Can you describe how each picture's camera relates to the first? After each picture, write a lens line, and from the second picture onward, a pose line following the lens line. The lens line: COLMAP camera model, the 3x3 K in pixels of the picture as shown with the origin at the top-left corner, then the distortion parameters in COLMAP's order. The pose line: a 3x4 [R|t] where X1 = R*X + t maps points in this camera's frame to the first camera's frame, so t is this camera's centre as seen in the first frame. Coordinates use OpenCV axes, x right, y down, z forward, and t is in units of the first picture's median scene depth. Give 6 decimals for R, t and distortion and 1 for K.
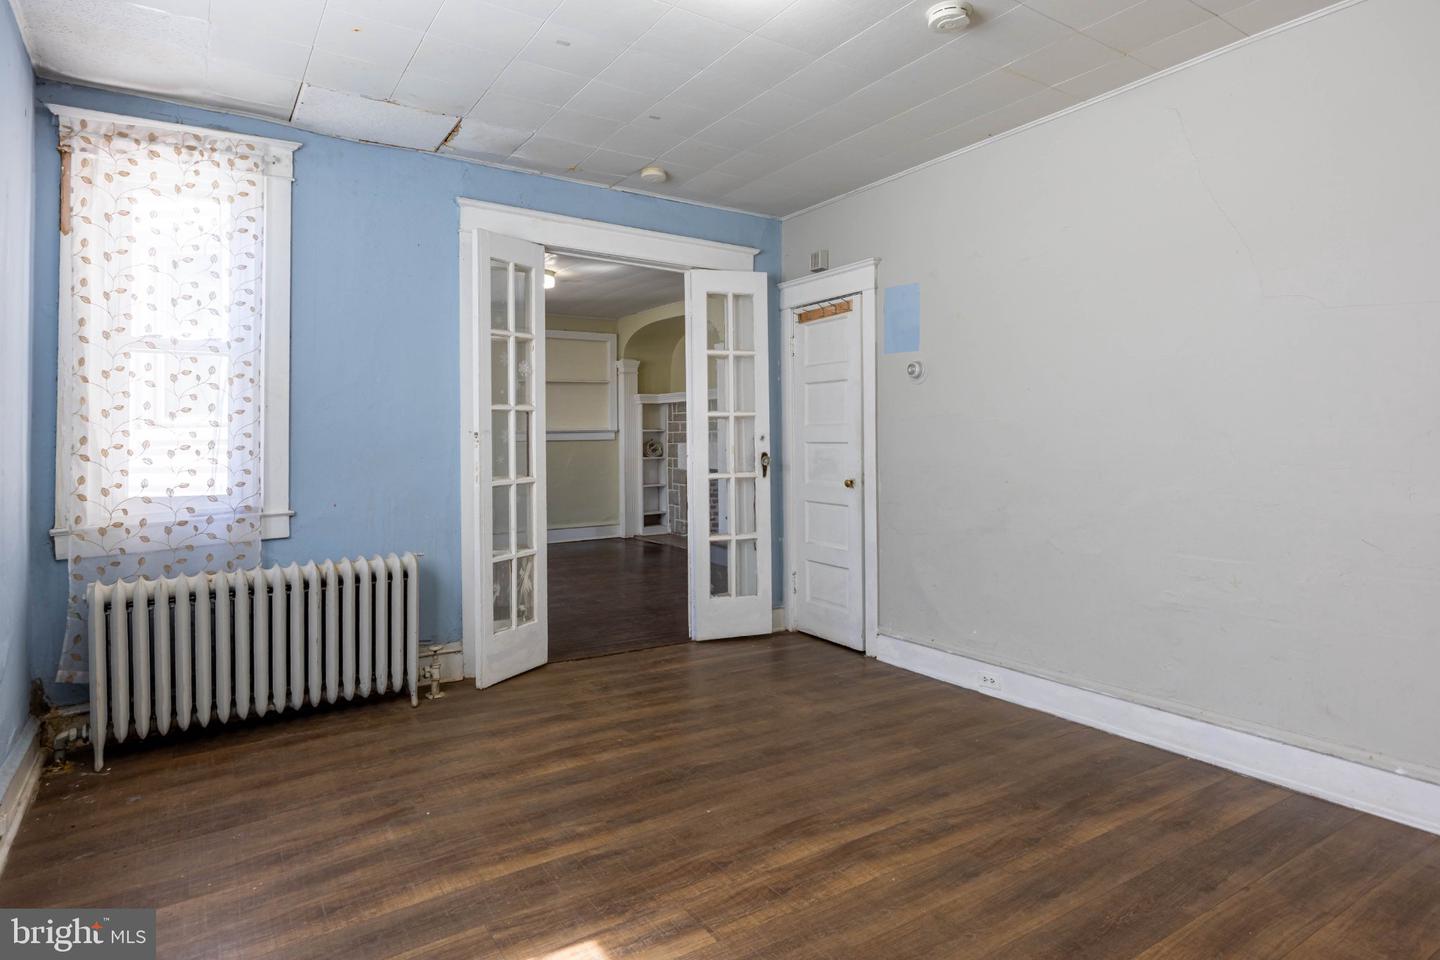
lens RADIAL K [[805.2, 0, 710.9], [0, 805.2, 433.1], [0, 0, 1]] dist [0.001093, -0.000356]
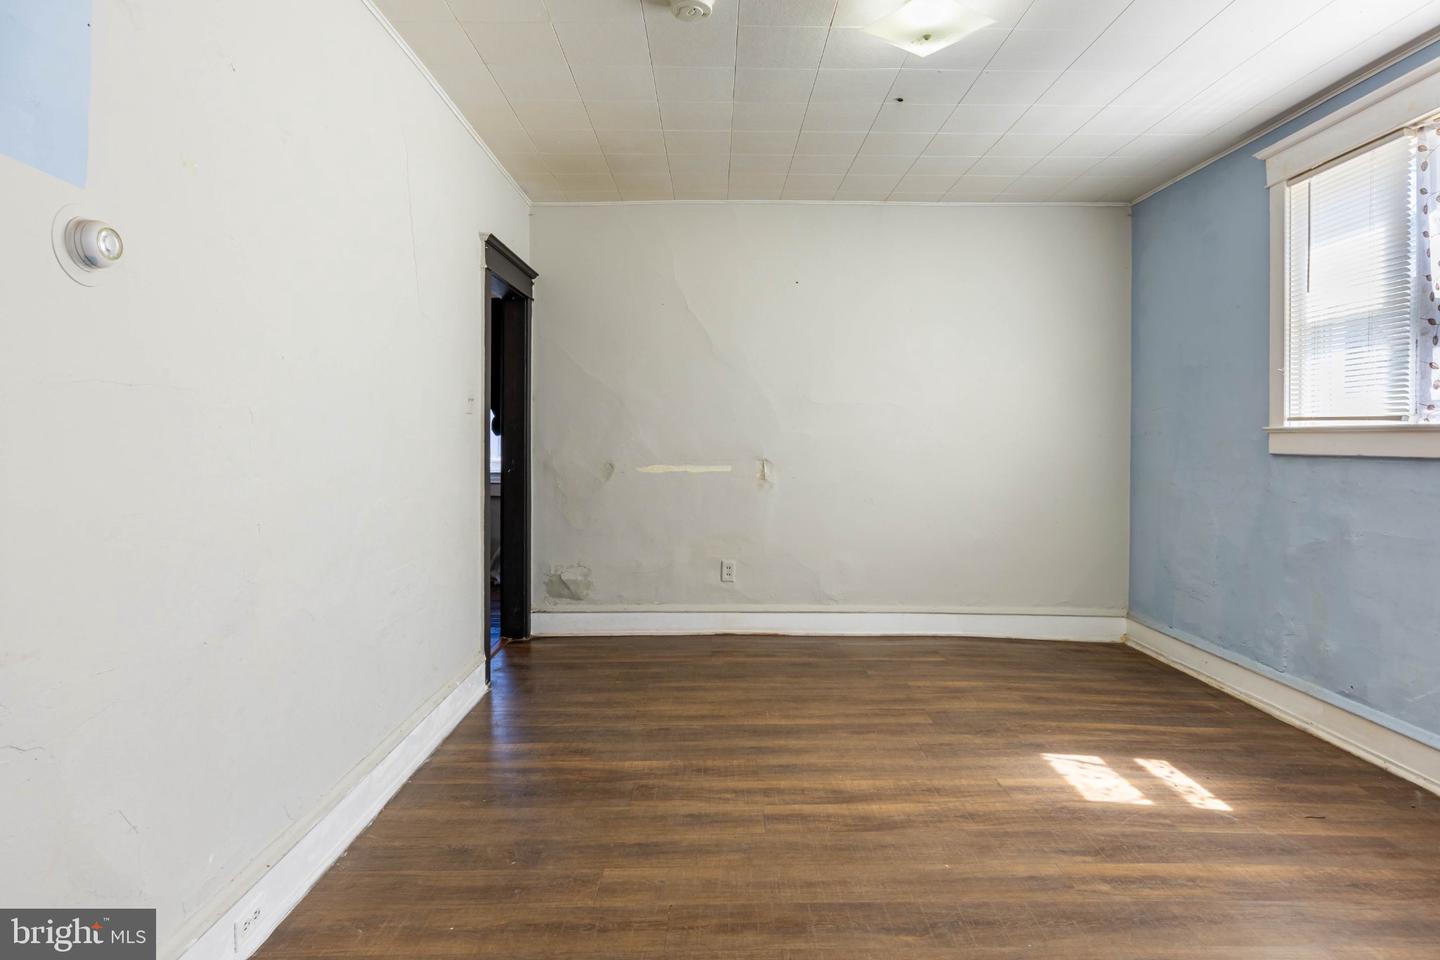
lens RADIAL K [[805.2, 0, 730.0], [0, 805.2, 448.3], [0, 0, 1]] dist [0.001093, -0.000356]
pose [[-0.851487, 0.002742, 0.524369, -0.288036], [0.002087, 0.999996, -0.001840, 0.018071], [-0.524372, -0.000472, -0.851489, 2.049906]]
